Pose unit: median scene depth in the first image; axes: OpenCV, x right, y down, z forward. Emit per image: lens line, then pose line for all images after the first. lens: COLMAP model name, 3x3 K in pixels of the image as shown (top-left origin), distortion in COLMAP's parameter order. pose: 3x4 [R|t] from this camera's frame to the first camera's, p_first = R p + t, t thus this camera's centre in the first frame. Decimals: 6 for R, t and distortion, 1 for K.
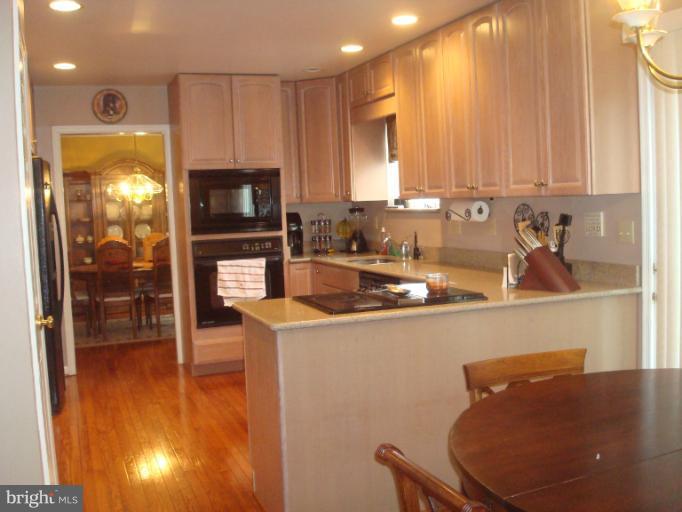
lens RADIAL K [[720.4, 0, 341.0], [0, 720.4, 256.0], [0, 0, 1]] dist [-0.094142, -0.021662]
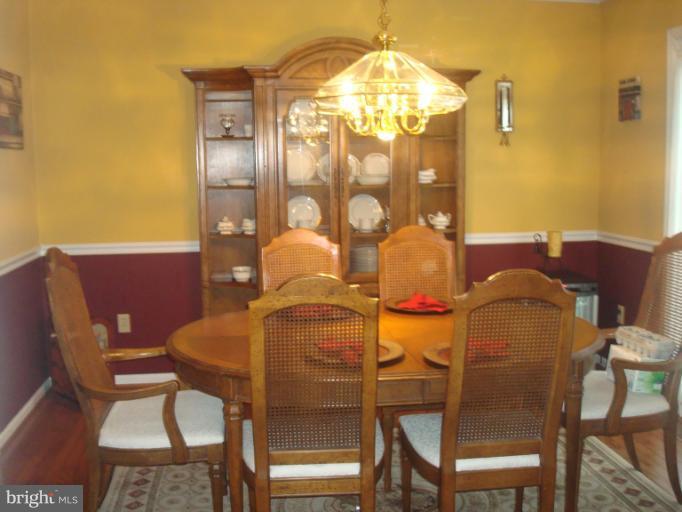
lens RADIAL K [[720.4, 0, 341.0], [0, 720.4, 256.0], [0, 0, 1]] dist [-0.094142, -0.021662]
pose [[0.971404, 0.058055, -0.230227, -0.312173], [-0.045019, 0.997092, 0.061481, -0.057645], [0.233127, -0.049358, 0.971193, 0.935676]]
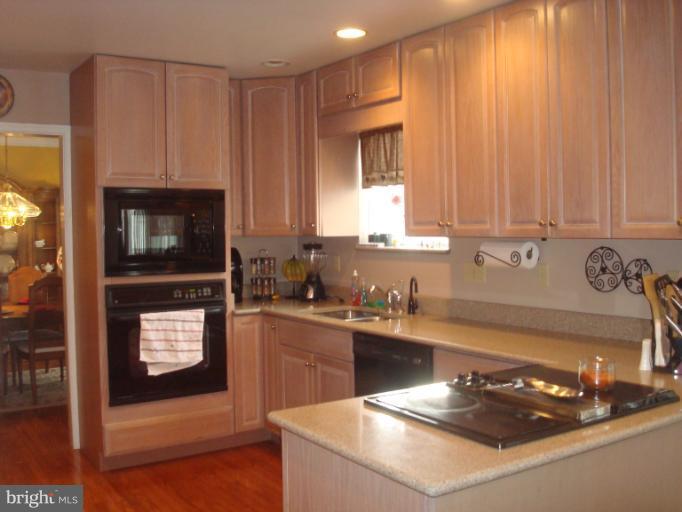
lens RADIAL K [[713.4, 0, 342.5], [0, 713.4, 247.7], [0, 0, 1]] dist [-0.113147, -0.014466]
pose [[0.975267, 0.021994, 0.219933, -0.129681], [-0.009907, 0.998387, -0.055910, -0.021047], [-0.220808, 0.052348, 0.973912, 0.253733]]
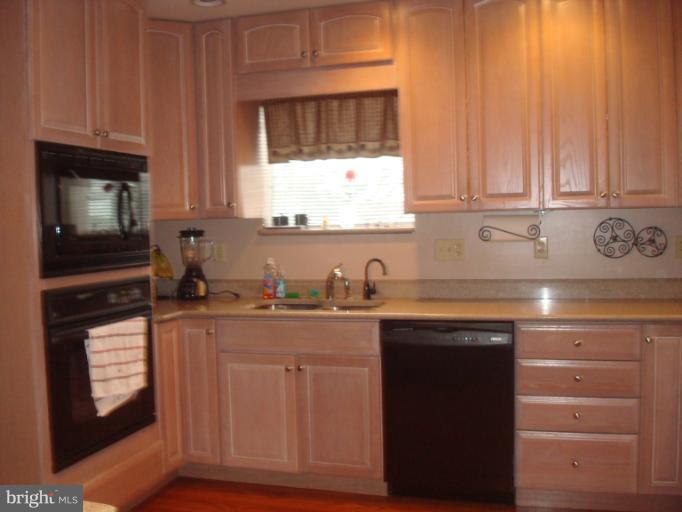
lens RADIAL K [[720.4, 0, 341.0], [0, 720.4, 256.0], [0, 0, 1]] dist [-0.094142, -0.021662]
pose [[0.618294, -0.015186, 0.785800, -0.444067], [0.062598, 0.997589, -0.029975, -0.017327], [-0.783450, 0.067723, 0.617754, 0.548185]]
